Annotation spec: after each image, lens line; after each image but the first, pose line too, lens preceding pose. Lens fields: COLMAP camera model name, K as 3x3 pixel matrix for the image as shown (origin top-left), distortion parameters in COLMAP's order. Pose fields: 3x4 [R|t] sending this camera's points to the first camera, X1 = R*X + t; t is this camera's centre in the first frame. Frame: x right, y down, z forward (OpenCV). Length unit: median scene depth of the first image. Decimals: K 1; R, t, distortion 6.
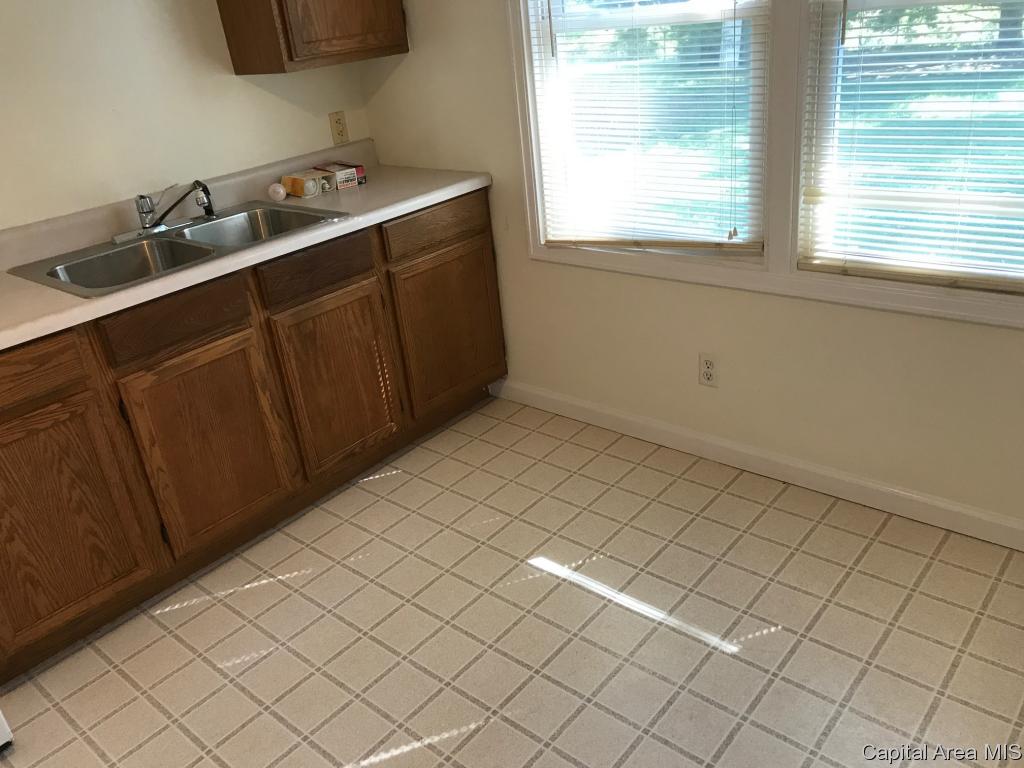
lens RADIAL K [[840.1, 0, 505.9], [0, 840.1, 378.4], [0, 0, 1]] dist [0.026332, -0.004049]
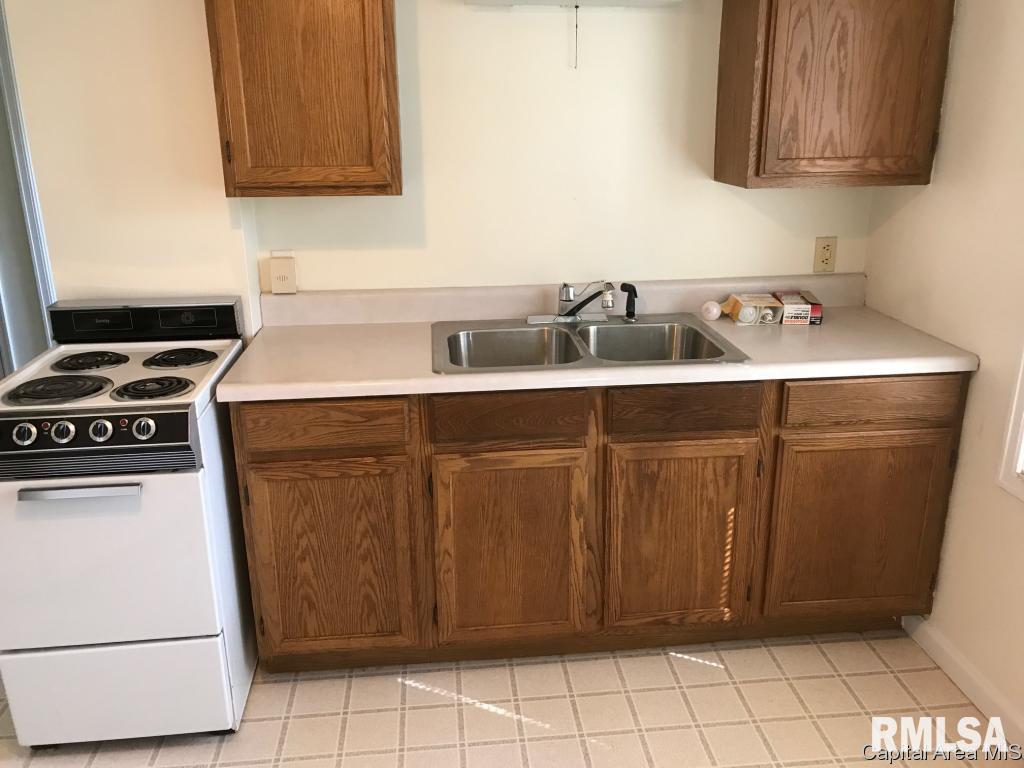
lens RADIAL K [[840.1, 0, 505.9], [0, 840.1, 378.4], [0, 0, 1]] dist [0.026332, -0.004049]
pose [[0.725333, 0.297382, -0.620852, 0.168582], [-0.346236, 0.937098, 0.044358, -0.132340], [0.594990, 0.182786, 0.782672, 0.203260]]
